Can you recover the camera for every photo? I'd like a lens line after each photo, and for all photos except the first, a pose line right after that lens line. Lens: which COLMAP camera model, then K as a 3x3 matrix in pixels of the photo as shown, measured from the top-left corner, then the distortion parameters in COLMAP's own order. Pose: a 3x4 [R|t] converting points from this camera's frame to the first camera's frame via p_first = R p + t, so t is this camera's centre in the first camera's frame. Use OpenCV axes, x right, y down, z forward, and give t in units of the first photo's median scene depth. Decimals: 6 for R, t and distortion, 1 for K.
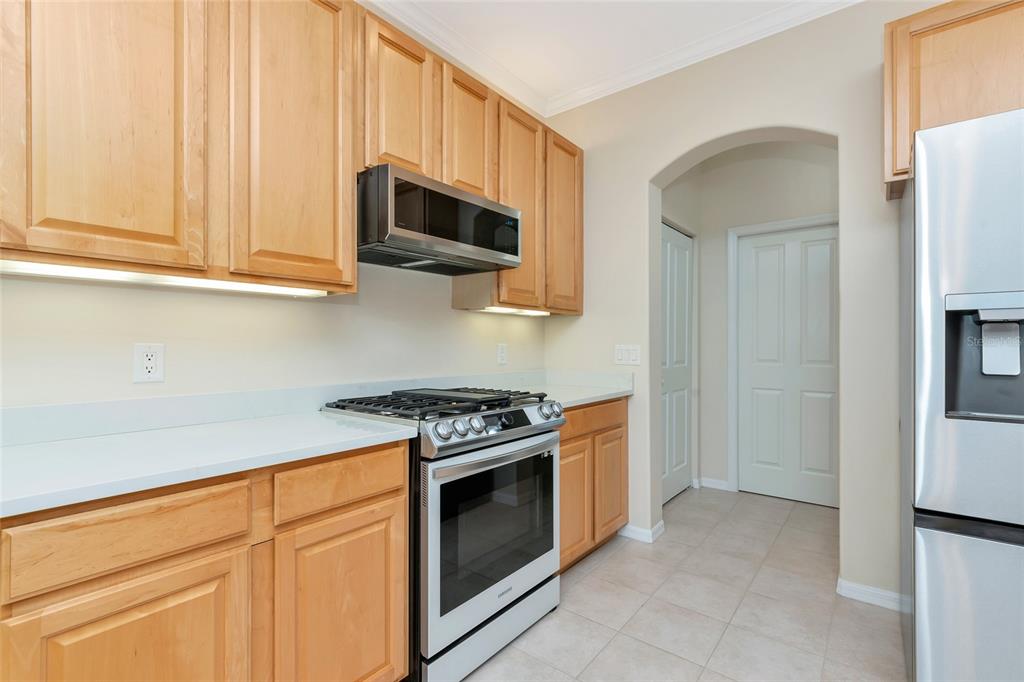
lens RADIAL K [[467.3, 0, 512.0], [0, 467.3, 341.0], [0, 0, 1]] dist [0.000063, -0.000026]
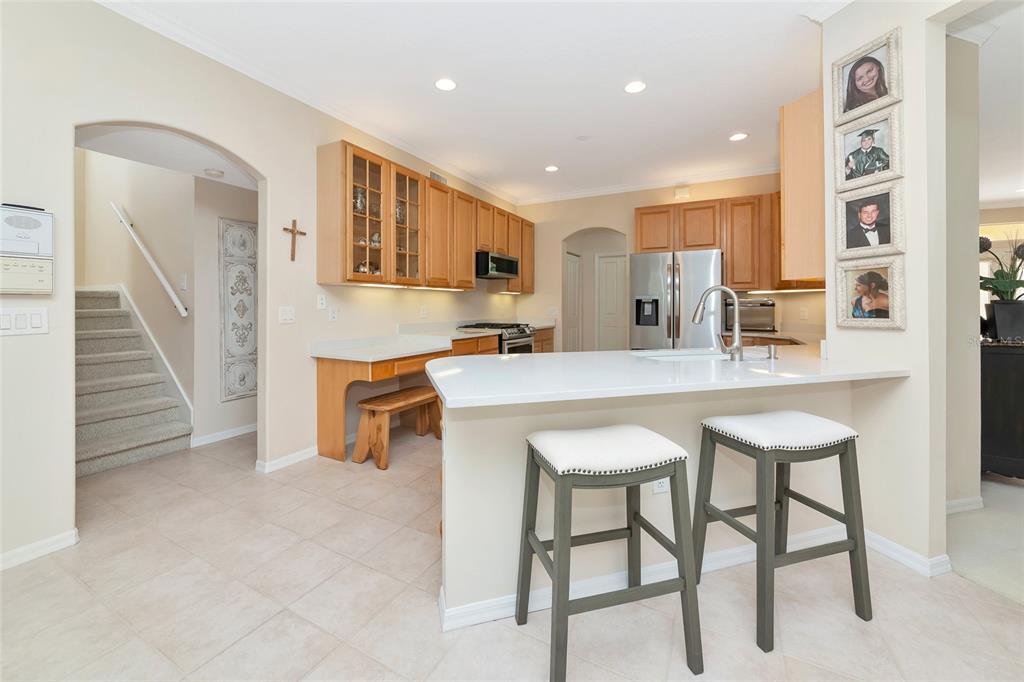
lens RADIAL K [[409.0, 0, 512.2], [0, 409.0, 302.9], [0, 0, 1]] dist [-0.000650, -0.000084]
pose [[0.980768, 0.002691, 0.195159, -0.566215], [-0.004489, 0.999951, 0.008773, -0.039655], [-0.195126, -0.009480, 0.980732, -1.574995]]
